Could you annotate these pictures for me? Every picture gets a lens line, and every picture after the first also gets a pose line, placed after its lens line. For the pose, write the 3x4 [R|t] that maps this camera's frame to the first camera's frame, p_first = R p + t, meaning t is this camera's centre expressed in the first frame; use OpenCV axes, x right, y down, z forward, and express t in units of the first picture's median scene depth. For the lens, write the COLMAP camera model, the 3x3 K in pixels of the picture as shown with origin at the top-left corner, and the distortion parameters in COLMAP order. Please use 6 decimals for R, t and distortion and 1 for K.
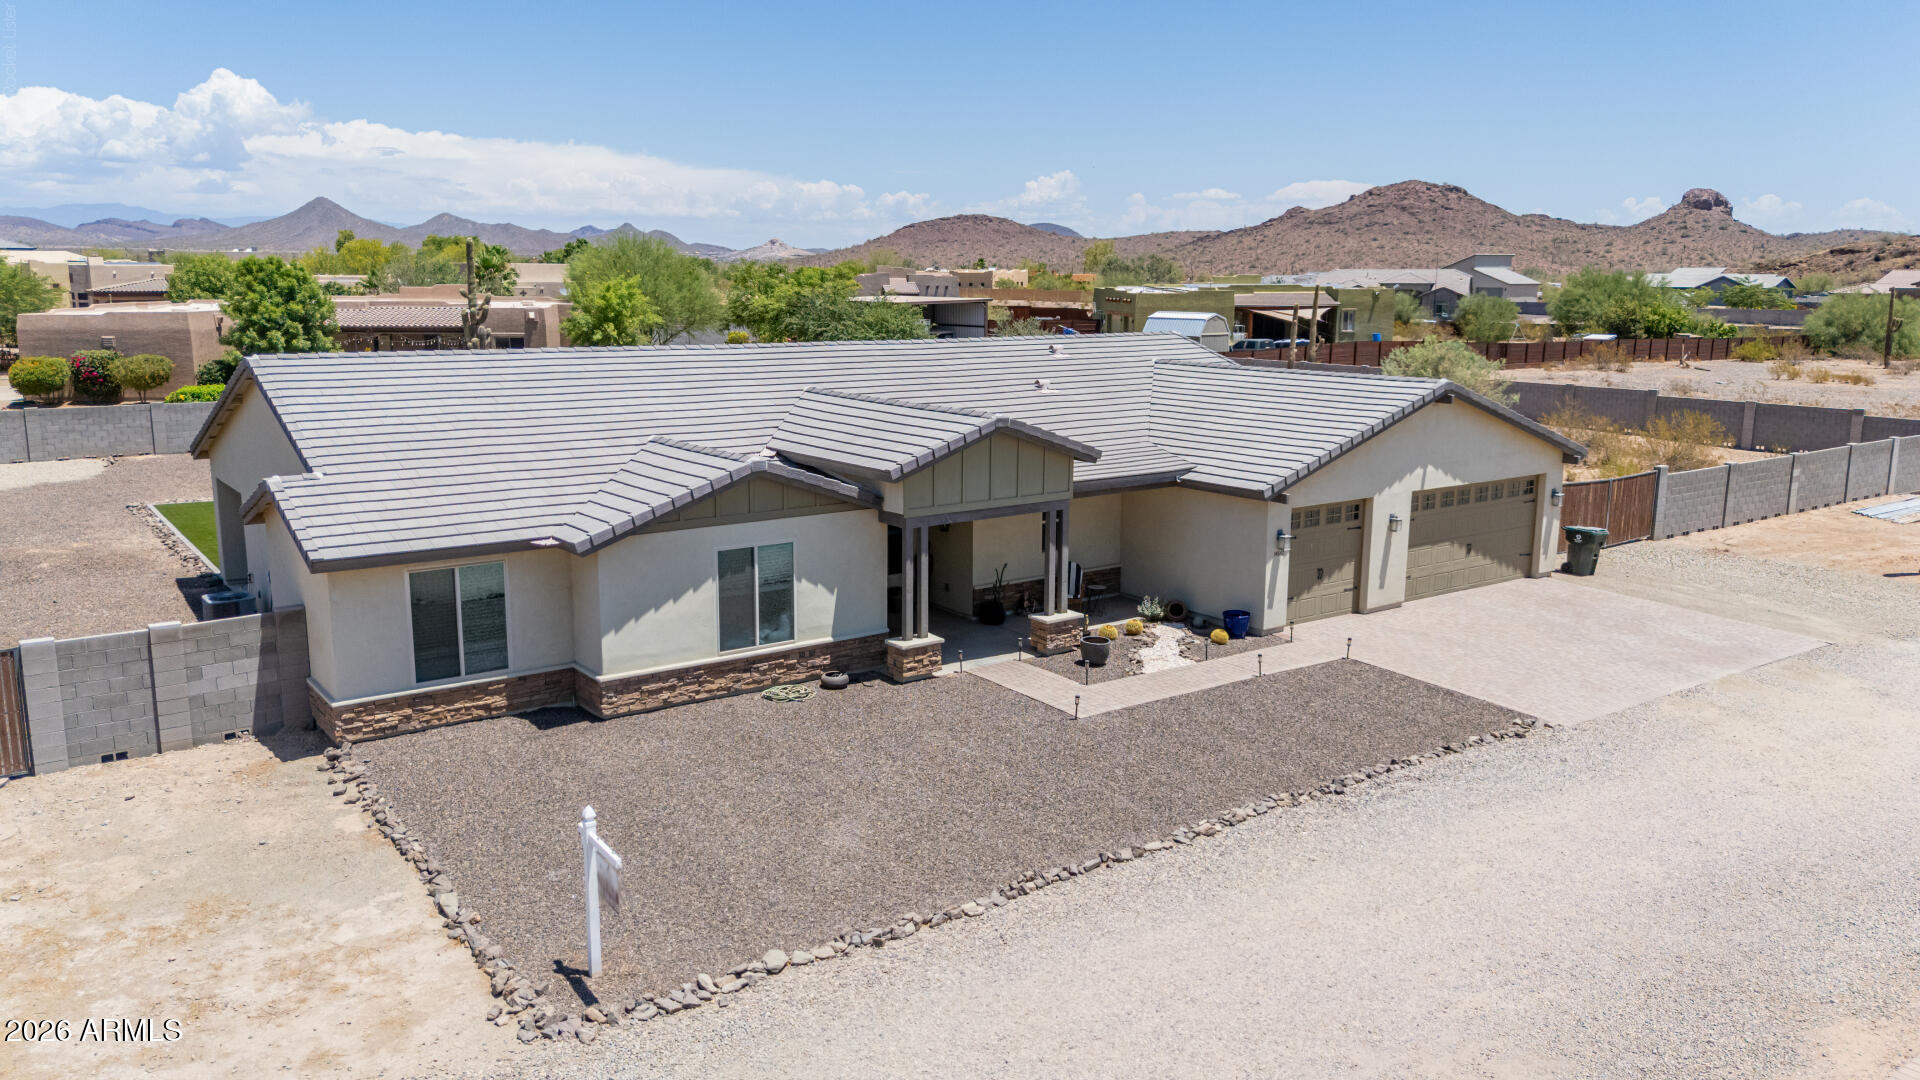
lens RADIAL K [[1410.7, 0, 960.6], [0, 1410.7, 534.1], [0, 0, 1]] dist [0.063092, -0.042815]
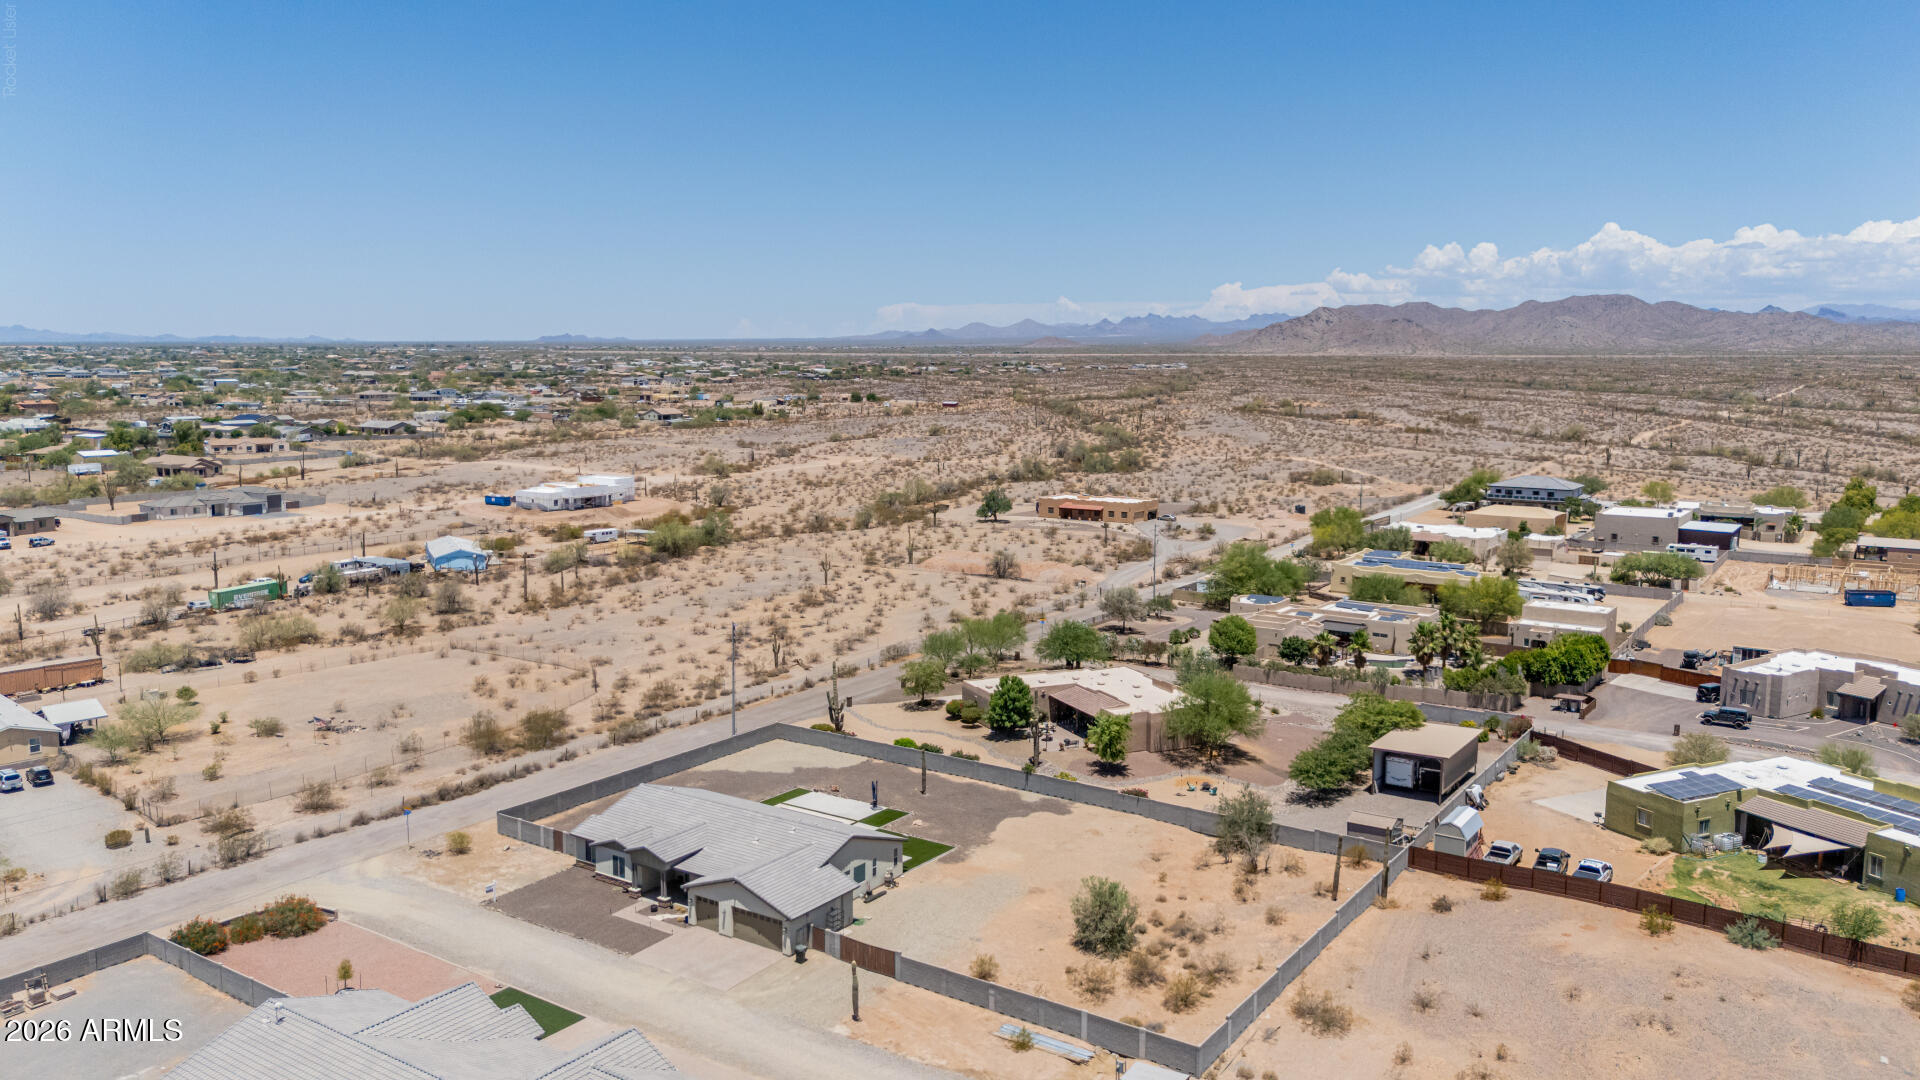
lens RADIAL K [[1410.7, 0, 970.5], [0, 1410.7, 545.4], [0, 0, 1]] dist [0.063092, -0.042815]
pose [[0.338599, 0.126193, -0.932430, 1.667677], [-0.176459, 0.981900, 0.068809, -0.566954], [0.924236, 0.141237, 0.354739, 0.085541]]
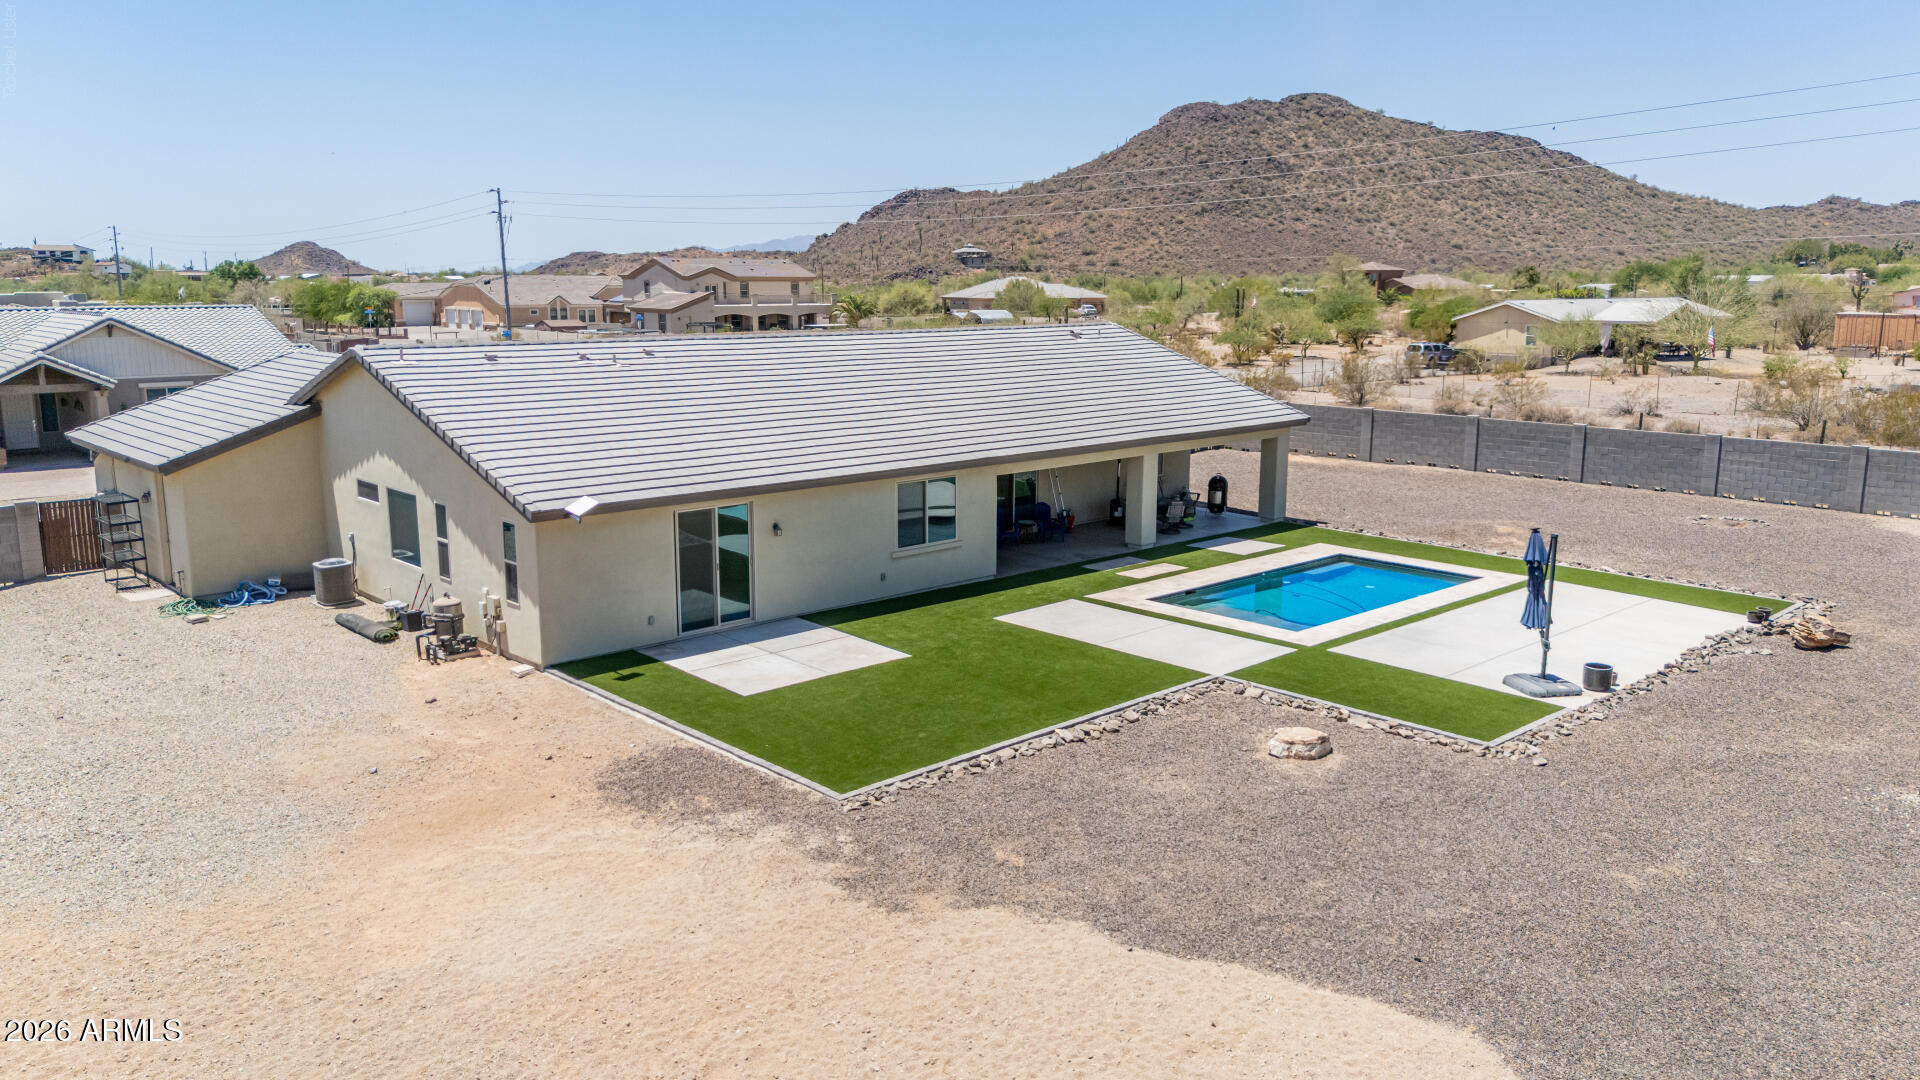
lens RADIAL K [[1410.7, 0, 956.8], [0, 1410.7, 537.7], [0, 0, 1]] dist [0.063092, -0.042815]
pose [[-0.992327, 0.016006, -0.122603, -0.037769], [-0.030000, 0.930786, 0.364332, -0.197075], [0.119948, 0.365214, -0.923164, 1.053806]]
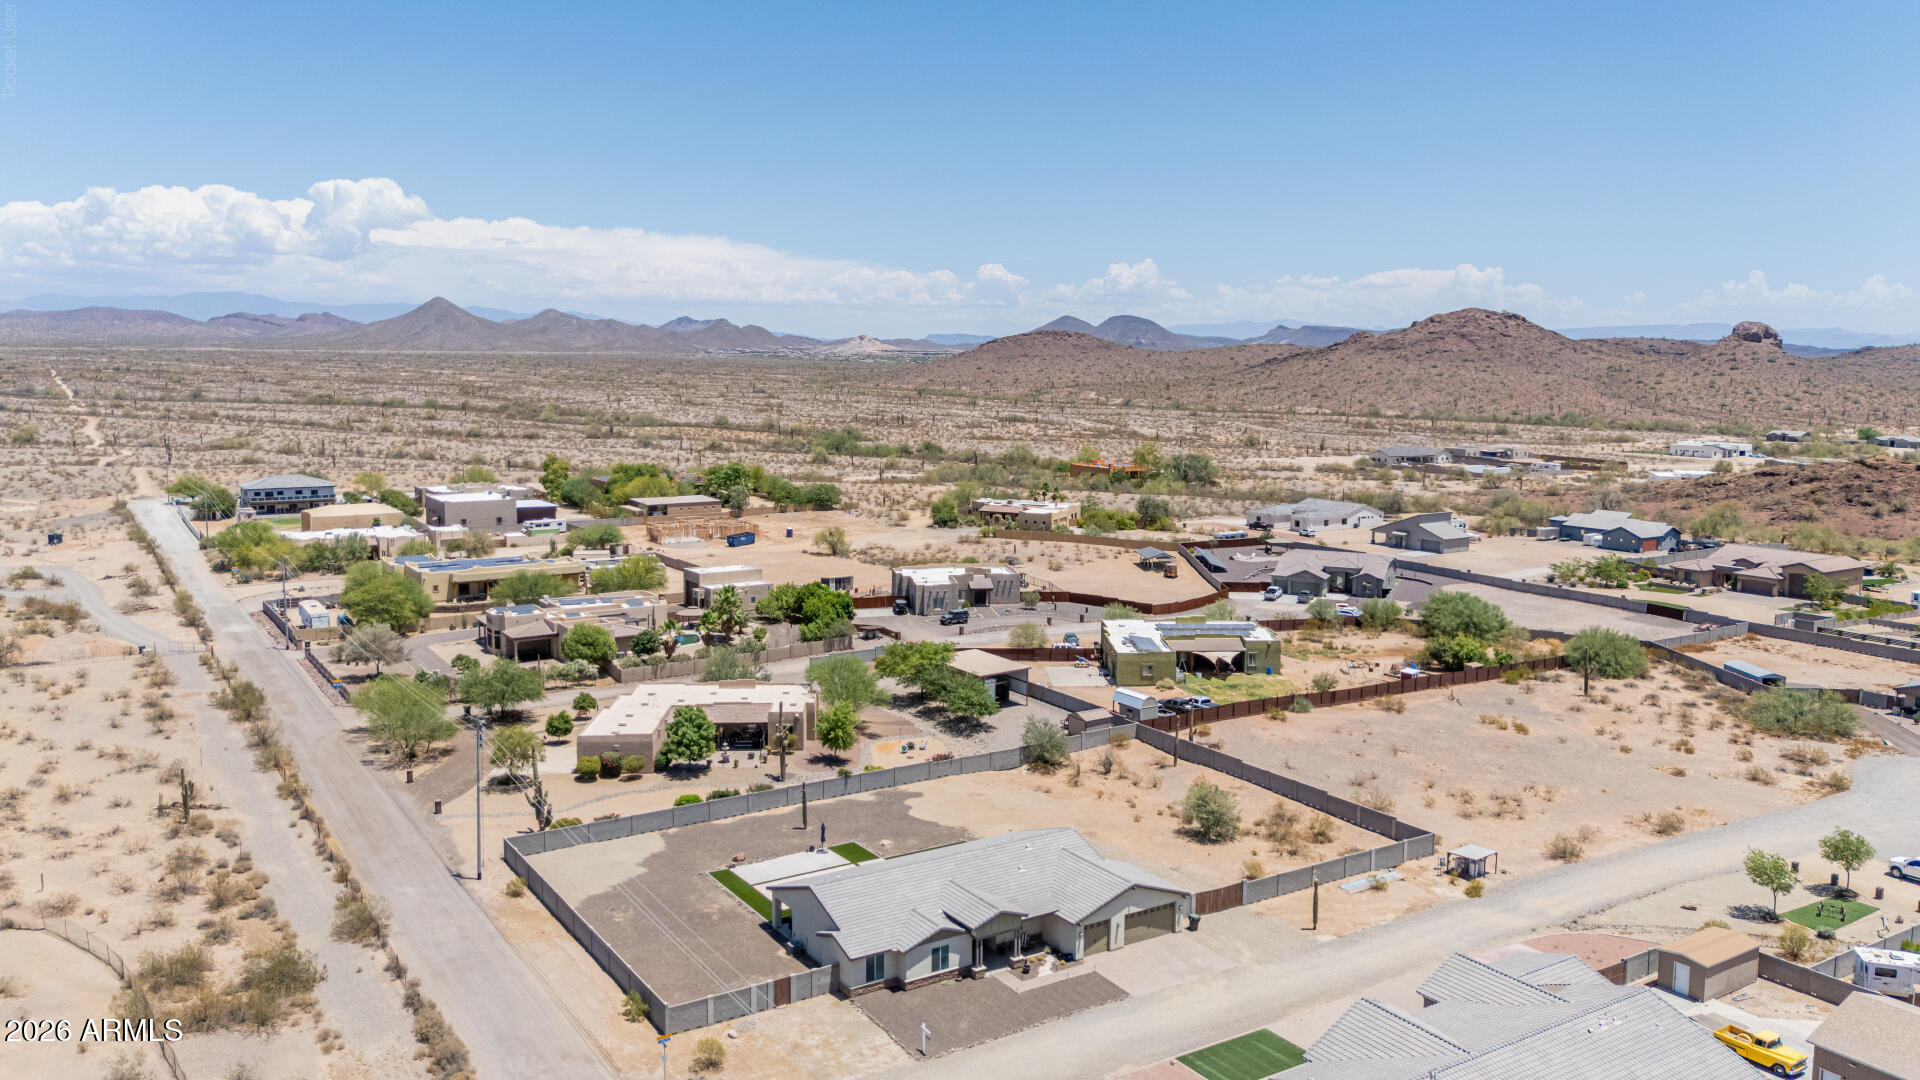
lens RADIAL K [[1410.7, 0, 962.4], [0, 1410.7, 540.0], [0, 0, 1]] dist [0.063092, -0.042815]
pose [[0.998354, 0.009115, -0.056630, 0.051234], [-0.012095, 0.998547, -0.052510, -0.345235], [0.056069, 0.053108, 0.997013, -1.146018]]
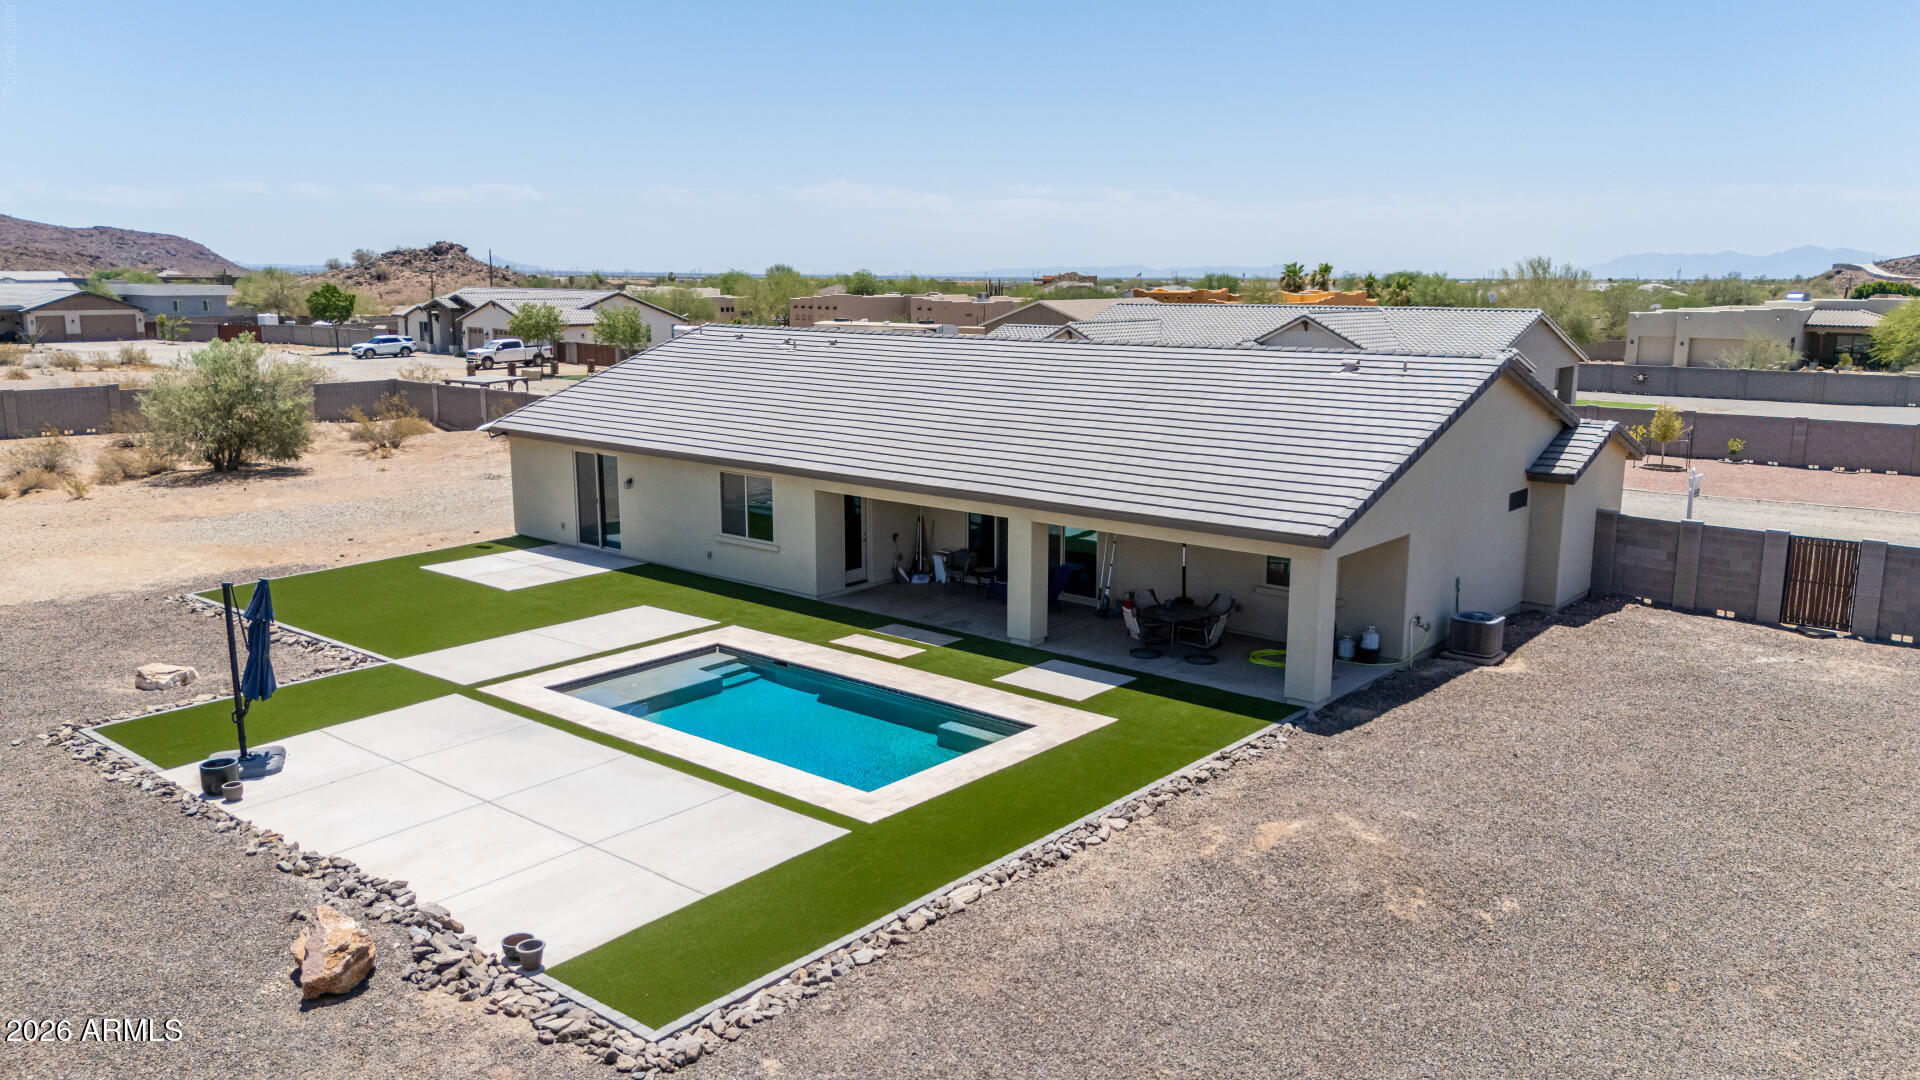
lens RADIAL K [[1410.7, 0, 970.1], [0, 1410.7, 545.9], [0, 0, 1]] dist [0.063092, -0.042815]
pose [[-0.245058, -0.191956, 0.950315, -0.564908], [0.175514, 0.955223, 0.238208, -0.121509], [-0.953489, 0.225169, -0.200394, 0.640456]]
